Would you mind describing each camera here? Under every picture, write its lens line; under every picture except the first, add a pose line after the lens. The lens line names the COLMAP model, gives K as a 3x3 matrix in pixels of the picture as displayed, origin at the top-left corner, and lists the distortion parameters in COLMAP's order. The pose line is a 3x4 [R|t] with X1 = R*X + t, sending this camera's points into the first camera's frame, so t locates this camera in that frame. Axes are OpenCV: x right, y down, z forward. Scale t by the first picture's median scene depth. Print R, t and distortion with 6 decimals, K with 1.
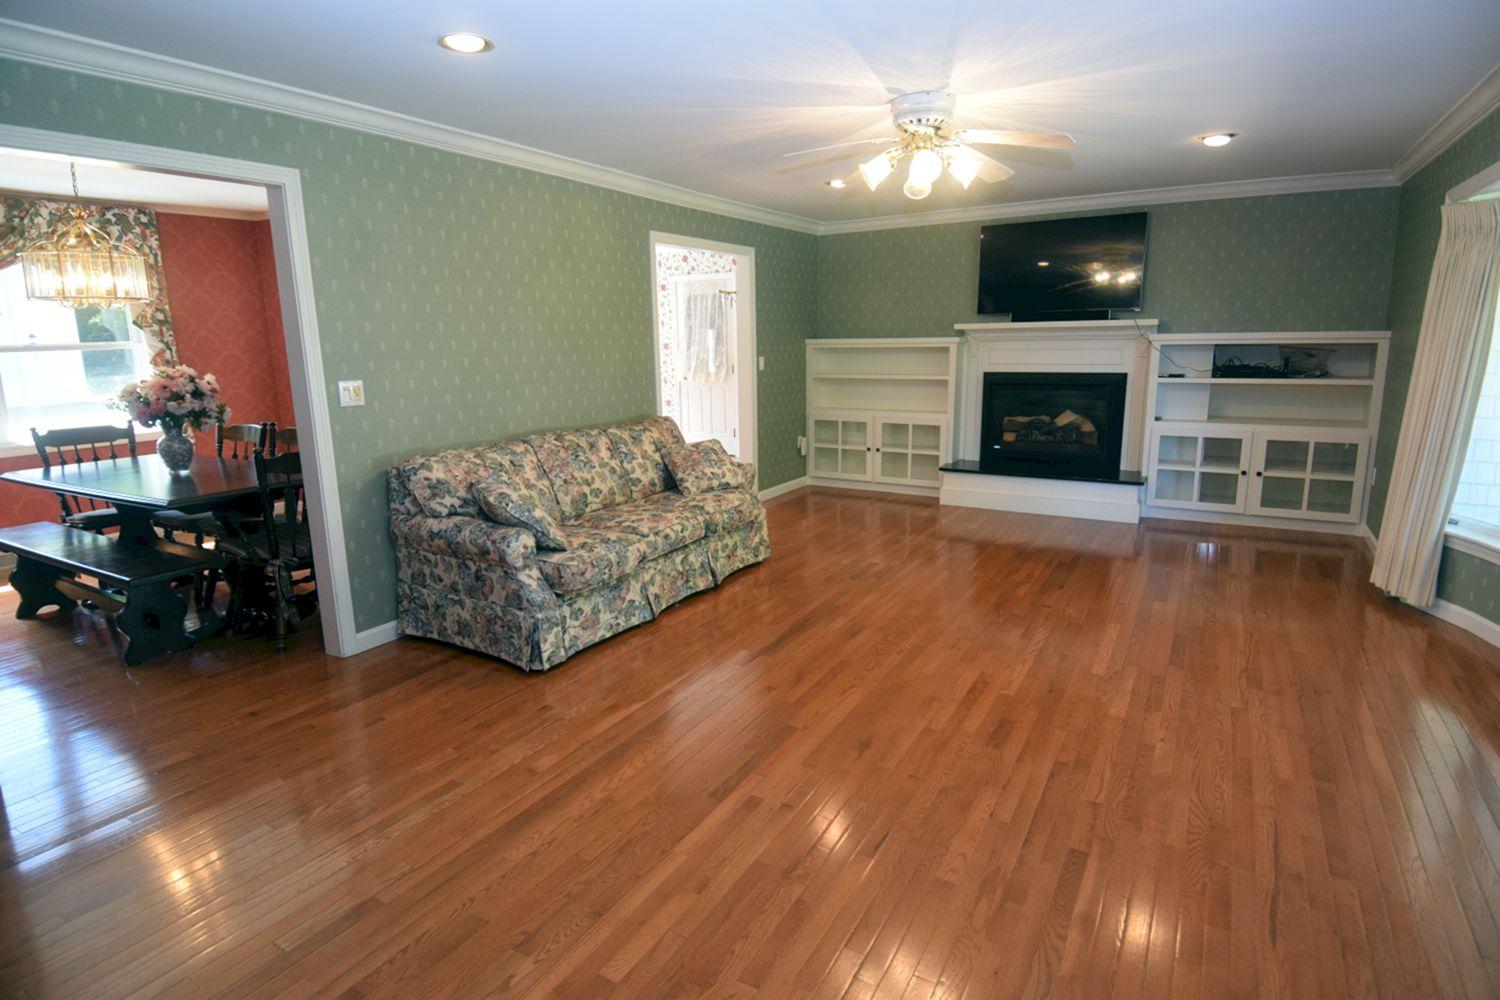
lens RADIAL K [[767.7, 0, 751.1], [0, 767.7, 495.8], [0, 0, 1]] dist [0.038435, -0.044070]
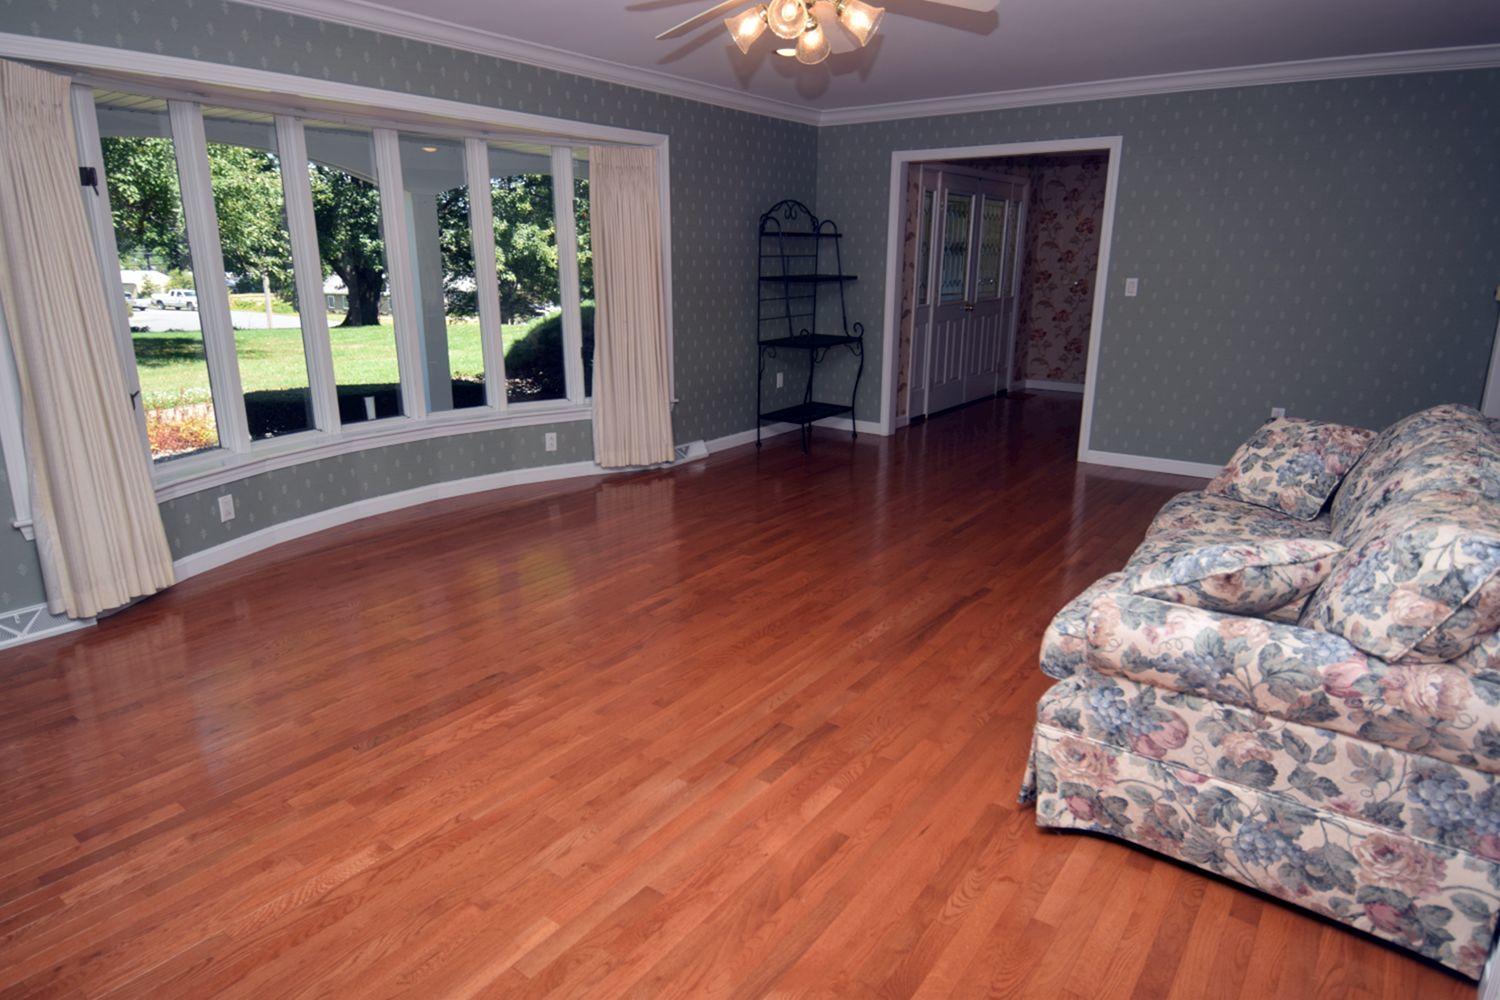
lens RADIAL K [[896.9, 0, 750.0], [0, 896.9, 500.0], [0, 0, 1]] dist [0.061788, -0.068715]
pose [[-0.994991, -0.019214, 0.098098, 0.150218], [0.027525, 0.890754, 0.453652, -0.348934], [-0.096097, 0.454080, -0.885763, 1.700491]]
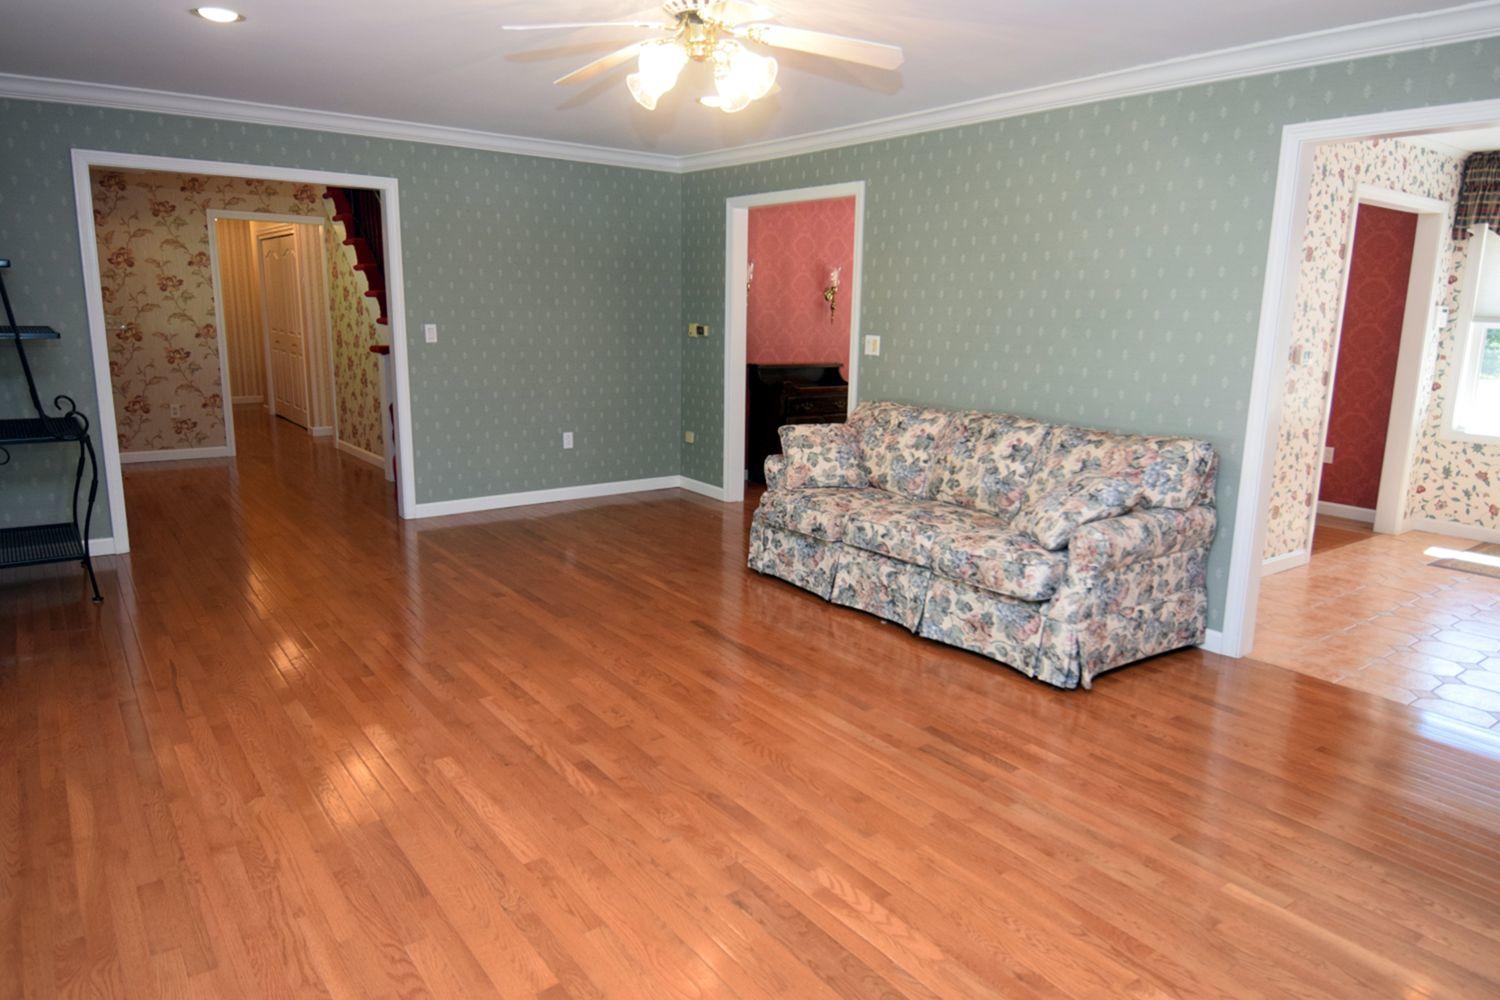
lens RADIAL K [[960.8, 0, 781.4], [0, 960.8, 496.3], [0, 0, 1]] dist [0.029489, -0.000710]
pose [[-0.364788, 0.190504, -0.911394, 0.923351], [-0.204236, 0.938635, 0.277944, -0.270948], [0.908415, 0.287530, -0.303495, 1.235083]]
